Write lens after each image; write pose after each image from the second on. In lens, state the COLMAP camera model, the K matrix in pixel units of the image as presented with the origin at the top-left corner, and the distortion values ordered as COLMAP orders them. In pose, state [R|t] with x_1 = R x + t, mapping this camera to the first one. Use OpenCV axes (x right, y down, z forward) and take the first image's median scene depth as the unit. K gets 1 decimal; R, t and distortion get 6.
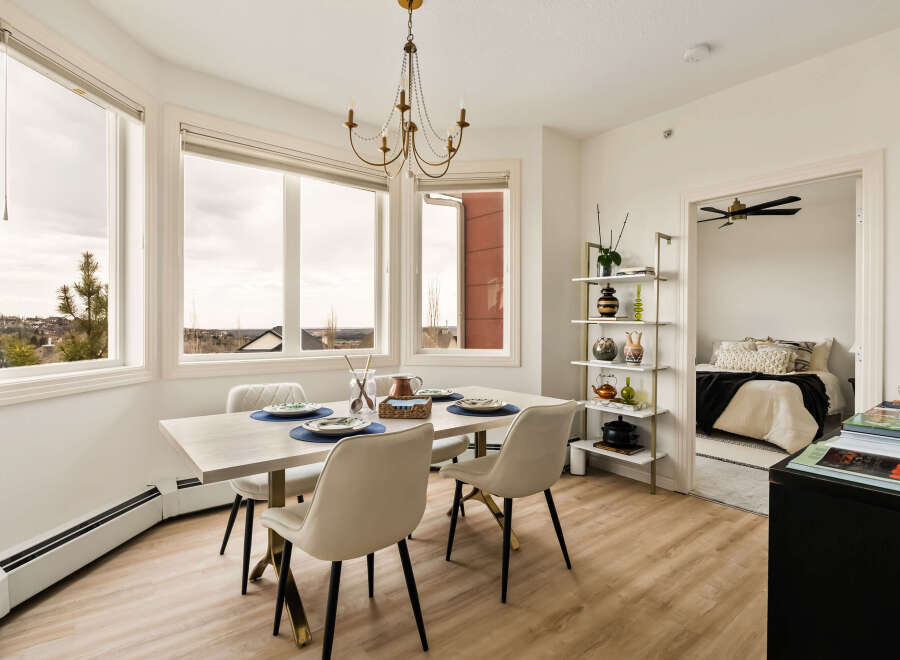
lens RADIAL K [[438.4, 0, 450.0], [0, 438.4, 330.0], [0, 0, 1]] dist [-0.001733, 0.000171]
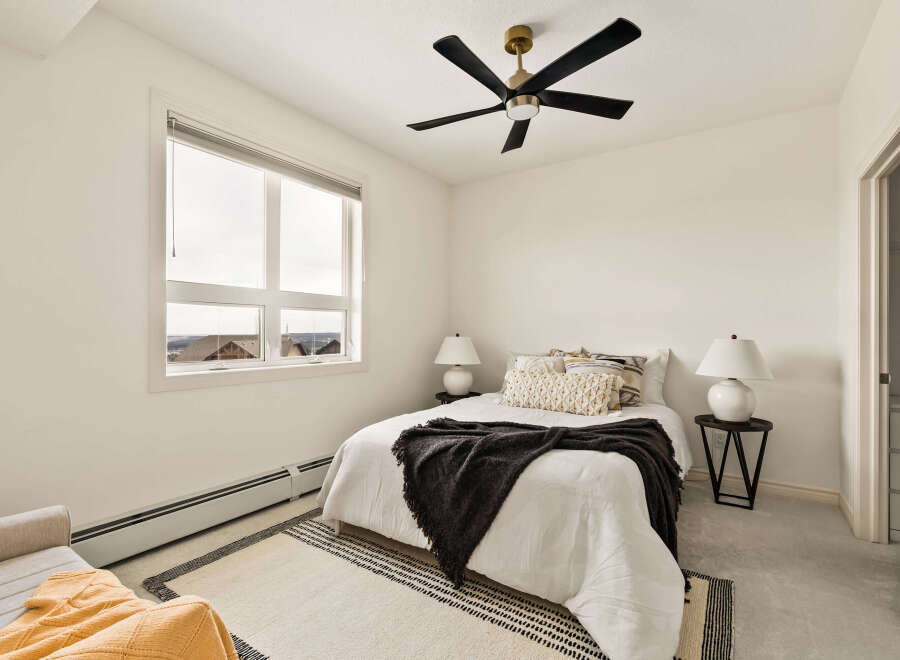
lens RADIAL K [[438.4, 0, 450.0], [0, 438.4, 330.0], [0, 0, 1]] dist [-0.001733, 0.000171]
pose [[0.947454, 0.004257, 0.319863, 0.381462], [0.001733, 0.999829, -0.018437, 0.001117], [-0.319887, 0.018023, 0.947284, 0.511968]]
